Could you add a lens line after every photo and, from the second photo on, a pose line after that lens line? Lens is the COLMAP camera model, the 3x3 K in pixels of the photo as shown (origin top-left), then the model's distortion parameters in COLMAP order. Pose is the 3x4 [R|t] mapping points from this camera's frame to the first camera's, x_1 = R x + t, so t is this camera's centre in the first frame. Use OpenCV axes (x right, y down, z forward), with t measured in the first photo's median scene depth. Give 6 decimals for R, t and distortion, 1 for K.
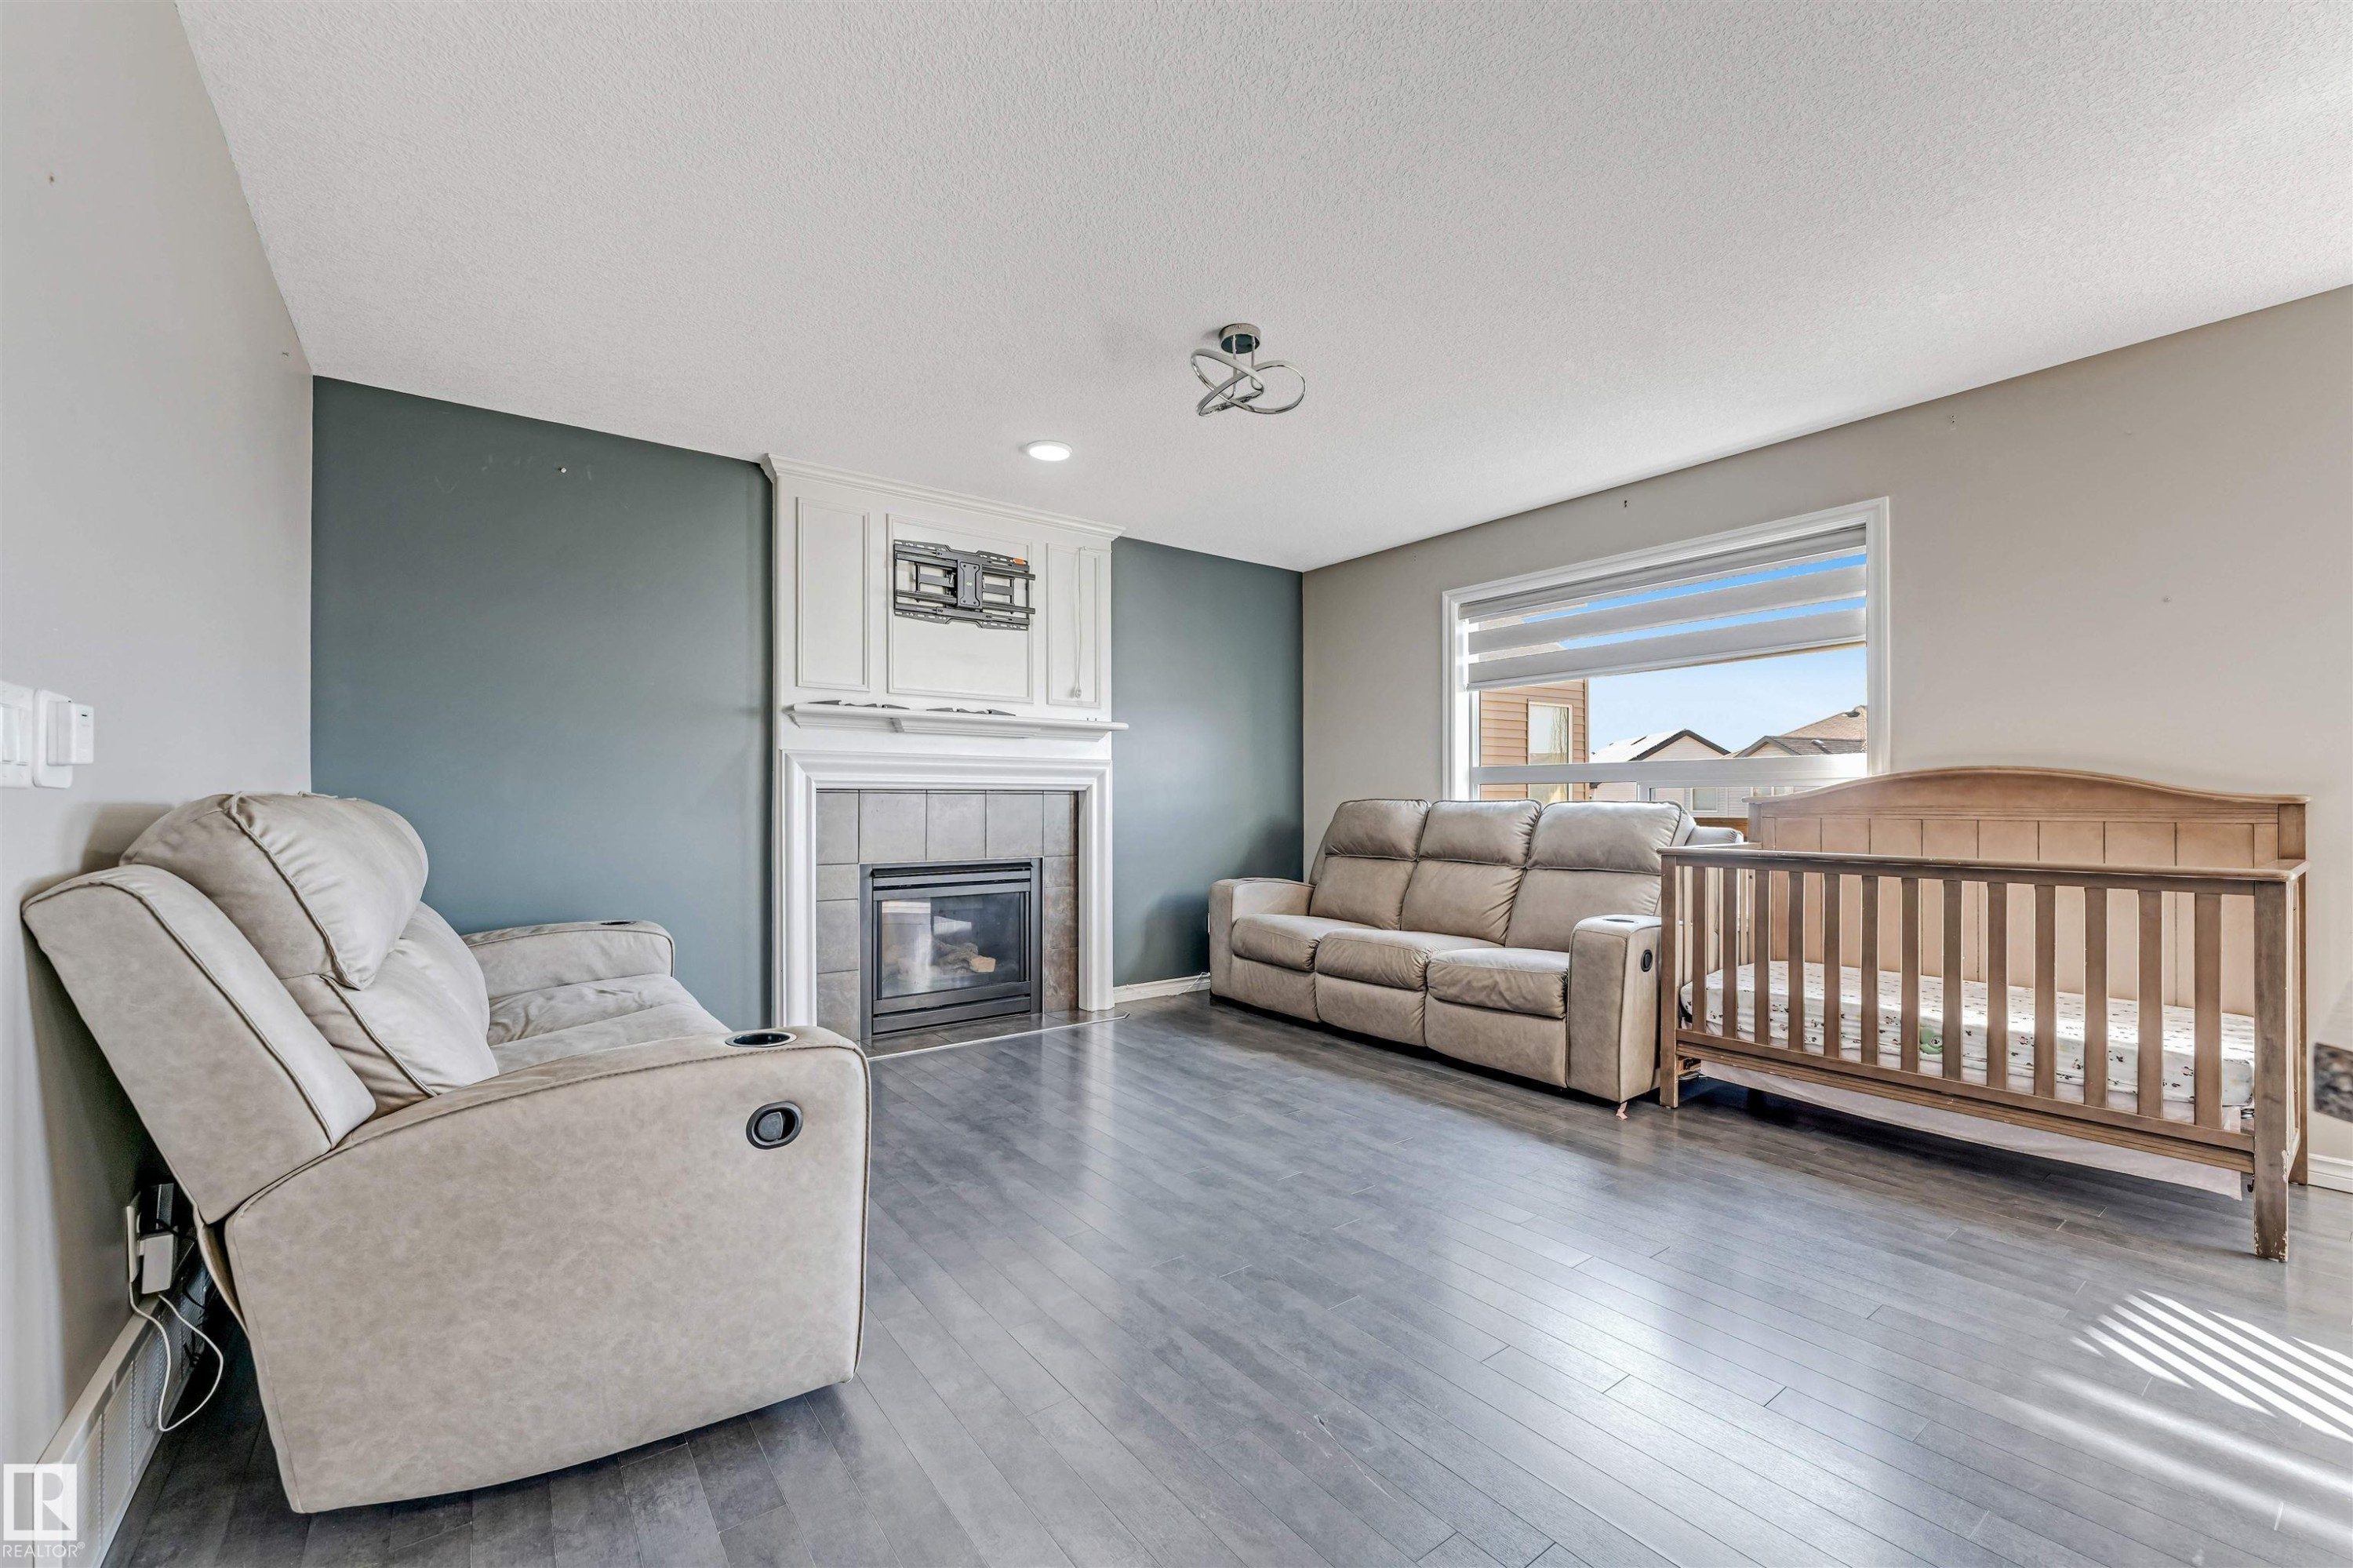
lens RADIAL K [[956.5, 0, 1155.7], [0, 956.5, 804.2], [0, 0, 1]] dist [-0.002837, 0.002738]
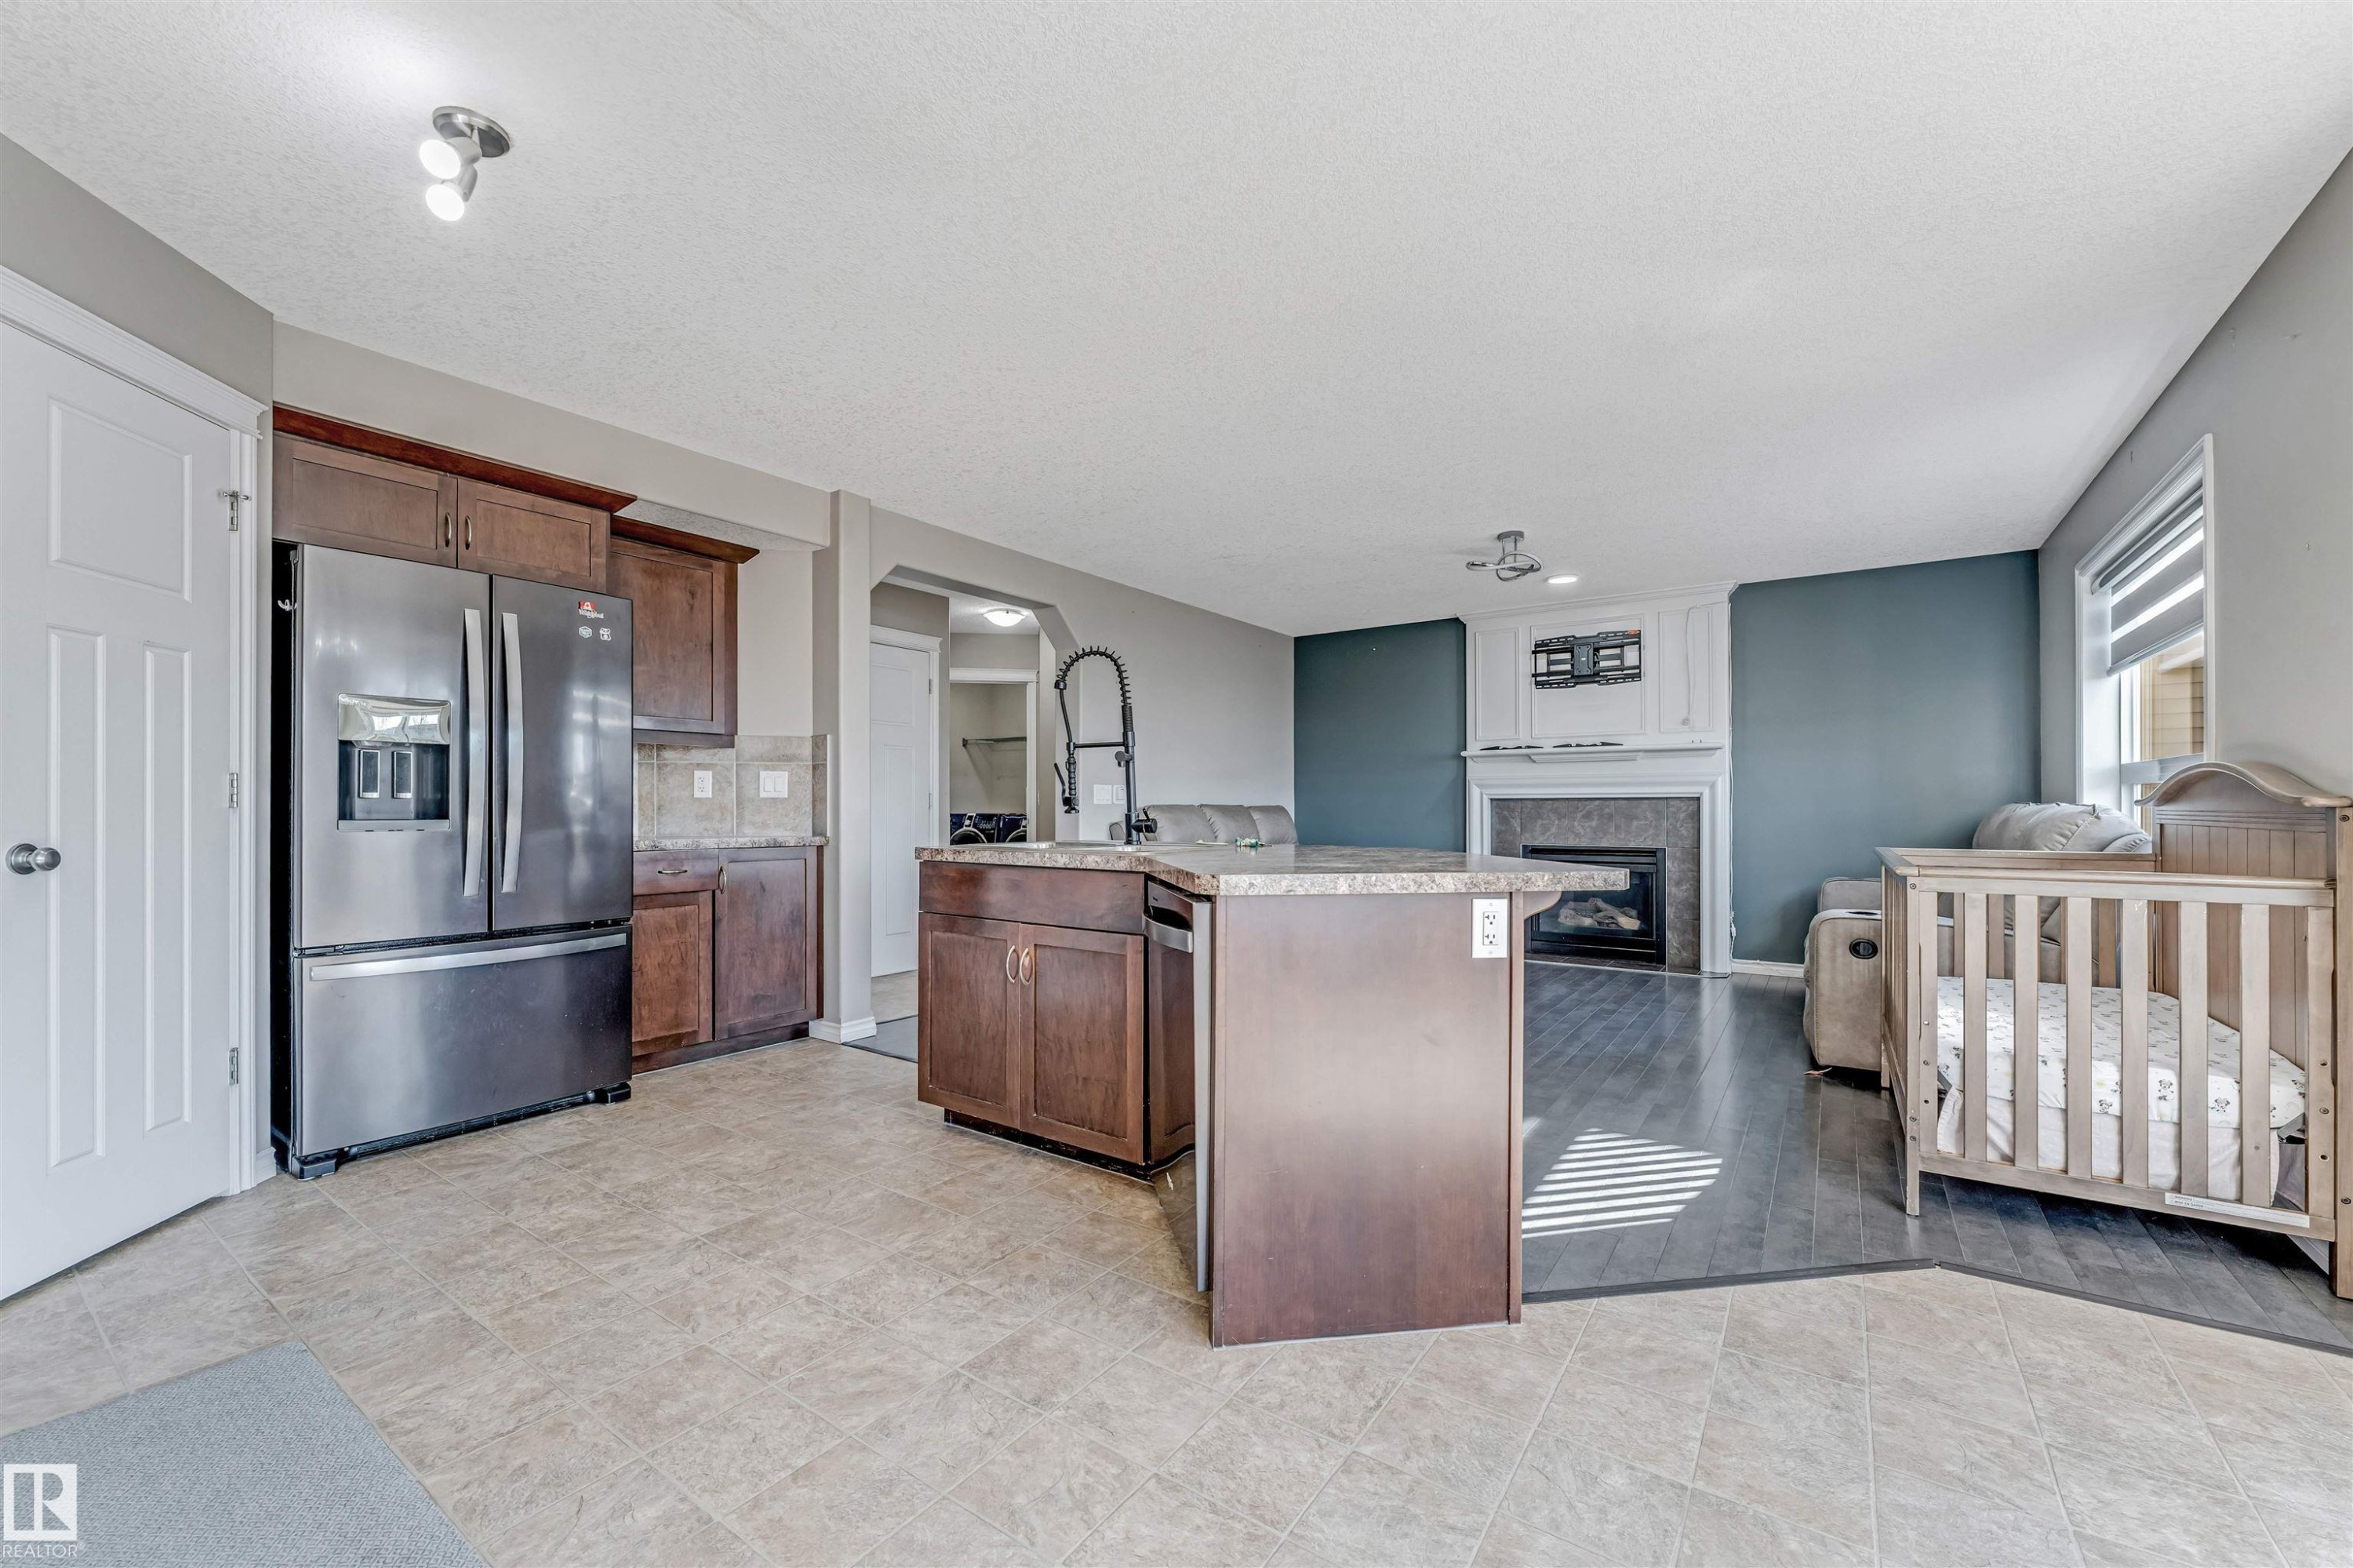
lens RADIAL K [[956.5, 0, 1144.7], [0, 956.5, 804.6], [0, 0, 1]] dist [-0.002837, 0.002738]
pose [[0.294318, -0.004233, -0.955698, 1.075607], [0.001930, 0.999991, -0.003835, -0.000537], [0.955706, -0.000716, 0.294323, -0.090034]]
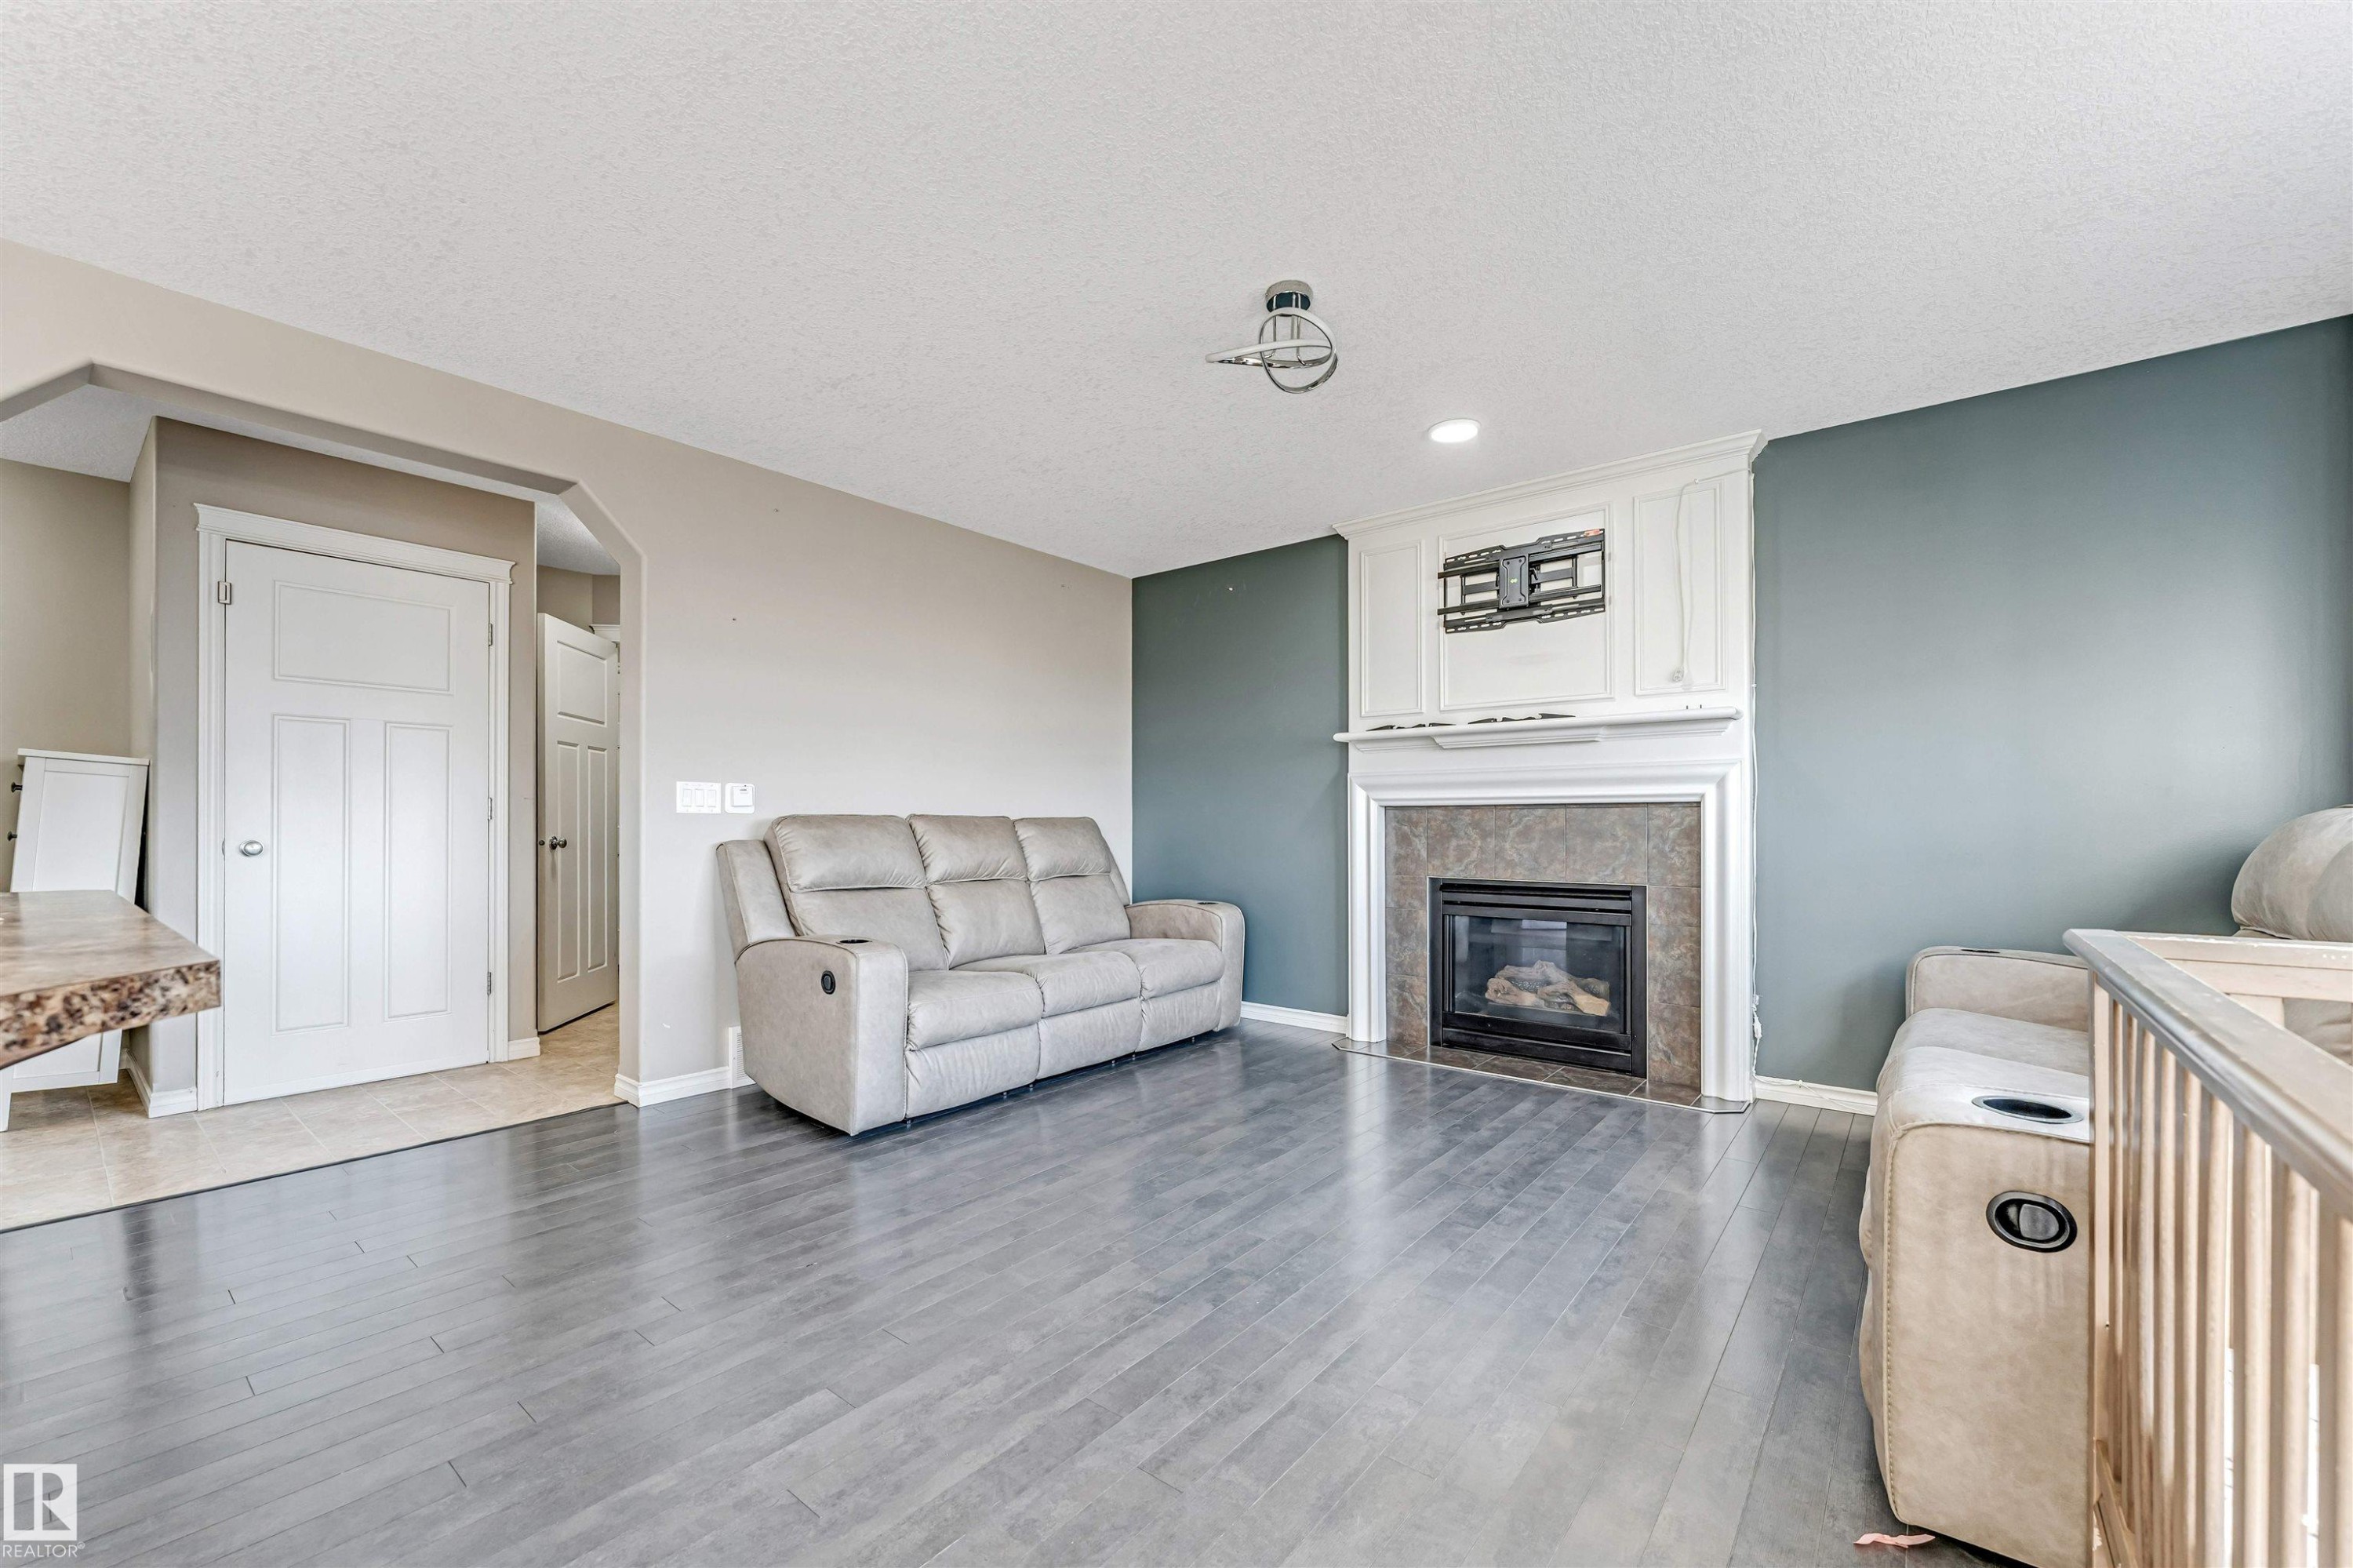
lens RADIAL K [[956.5, 0, 1138.3], [0, 956.5, 824.9], [0, 0, 1]] dist [-0.002837, 0.002738]
pose [[0.226749, 0.001864, -0.973951, 0.655141], [0.000970, 0.999997, 0.002140, 0.002728], [0.973953, -0.001430, 0.226746, 0.462441]]
